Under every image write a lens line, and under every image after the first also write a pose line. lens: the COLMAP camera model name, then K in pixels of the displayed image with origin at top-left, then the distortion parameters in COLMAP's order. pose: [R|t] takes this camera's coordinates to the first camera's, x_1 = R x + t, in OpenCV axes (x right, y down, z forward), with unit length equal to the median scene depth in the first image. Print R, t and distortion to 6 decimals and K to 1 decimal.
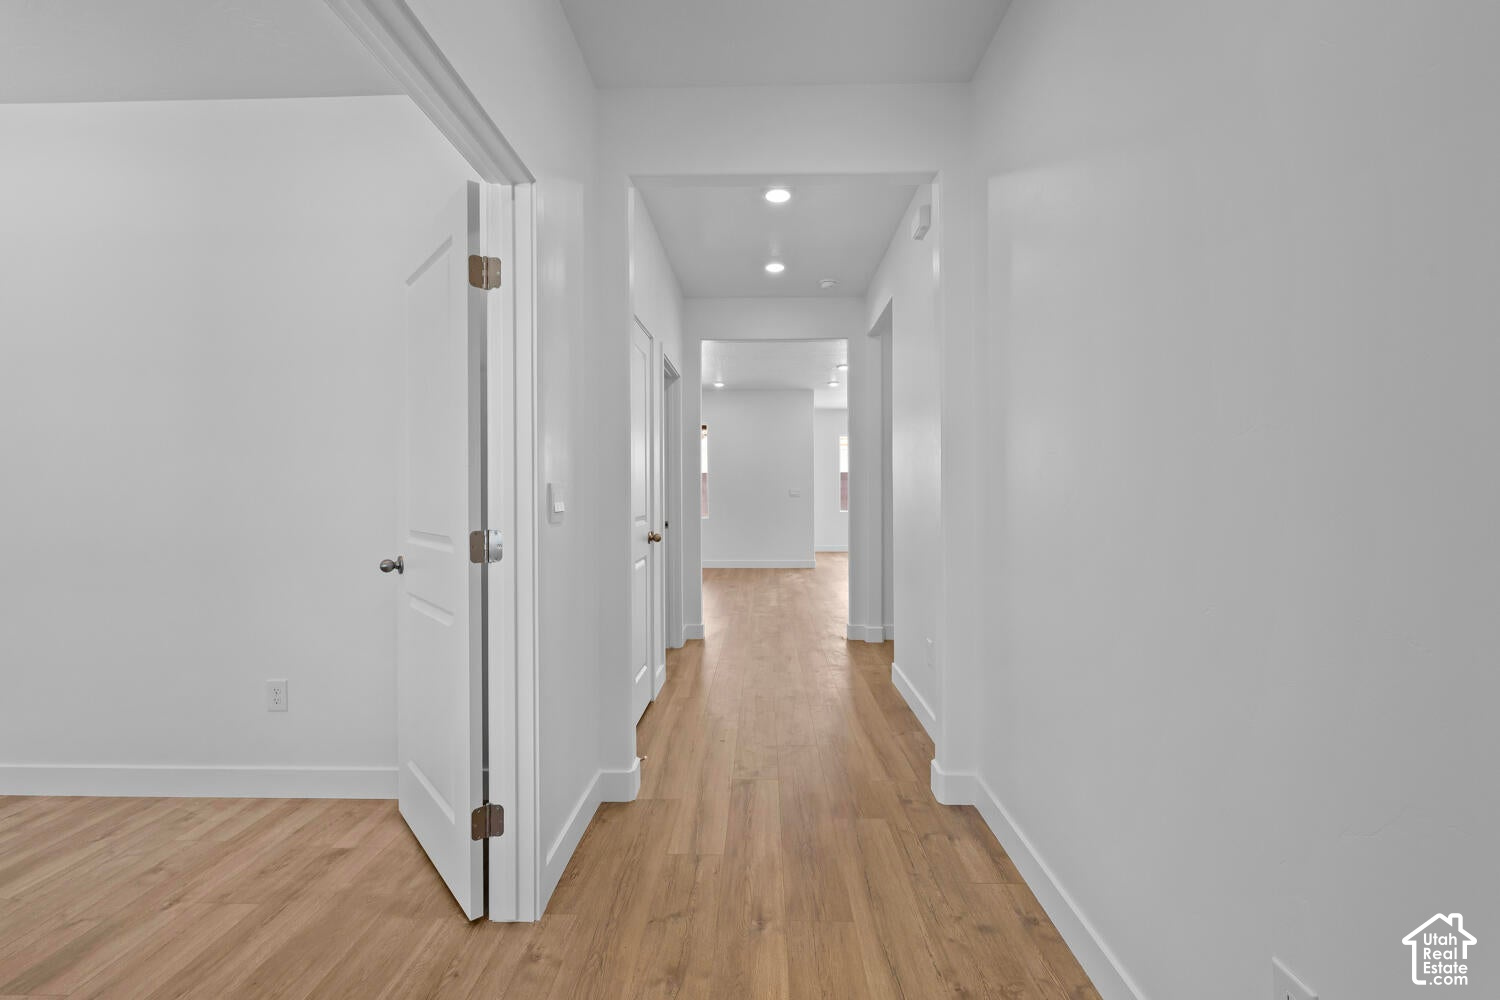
lens RADIAL K [[631.7, 0, 746.2], [0, 631.7, 491.5], [0, 0, 1]] dist [0.001605, -0.000015]
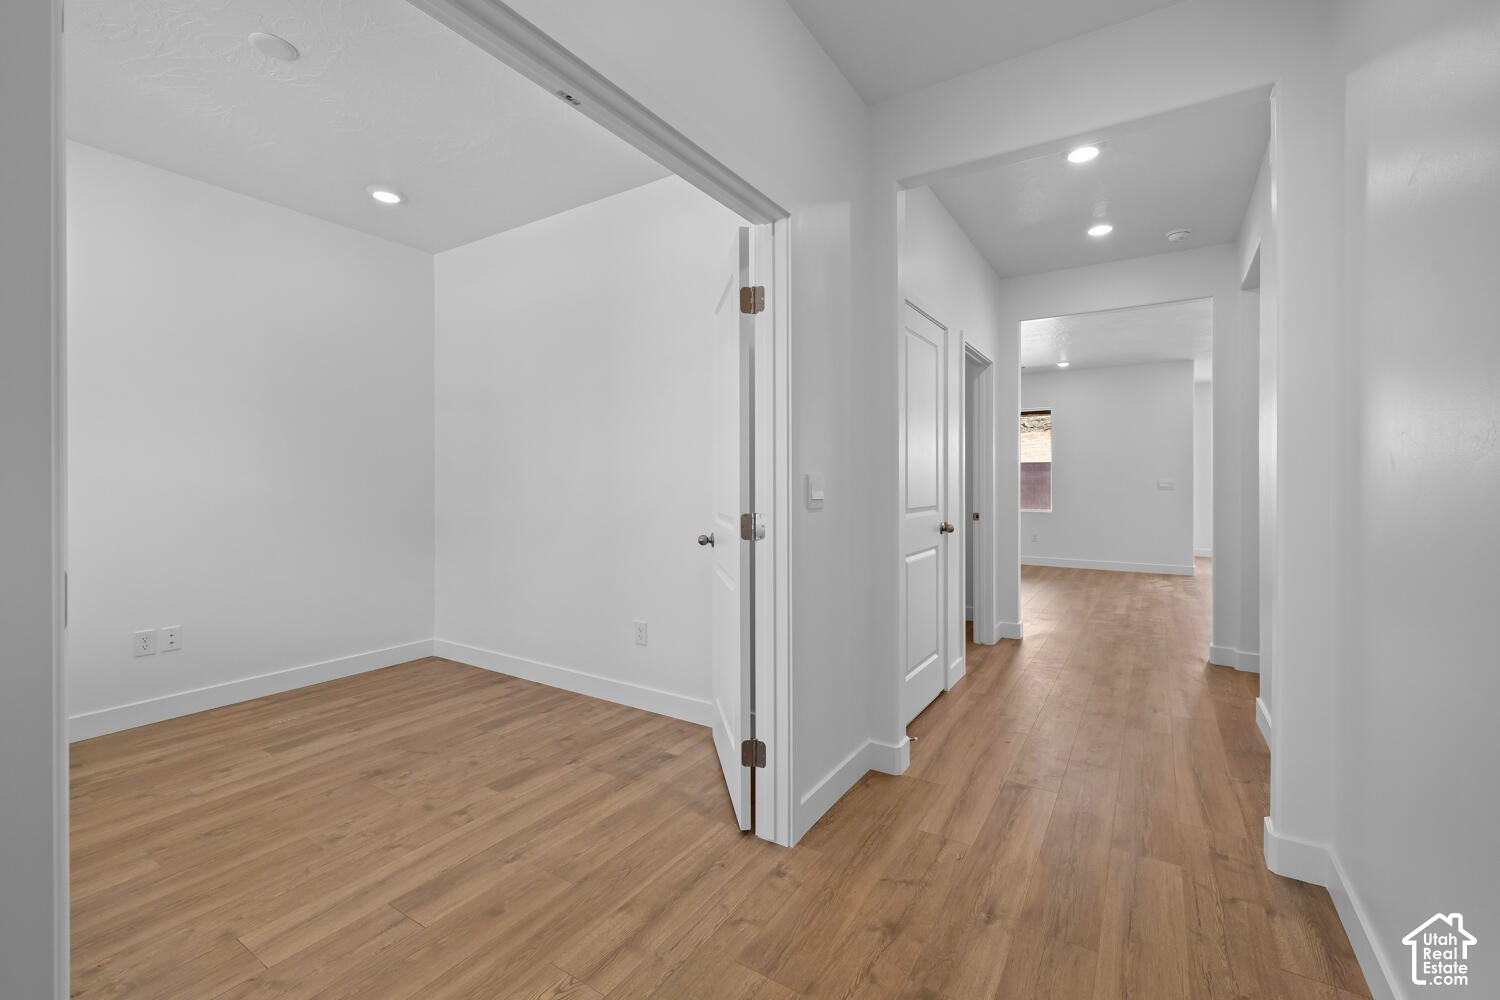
lens RADIAL K [[631.6, 0, 748.2], [0, 631.6, 488.8], [0, 0, 1]] dist [0.003284, 0.000169]
pose [[0.858112, 0.010460, -0.513355, 0.160355], [-0.004716, 0.999911, 0.012491, -0.000691], [0.513440, -0.008298, 0.858085, -0.034199]]
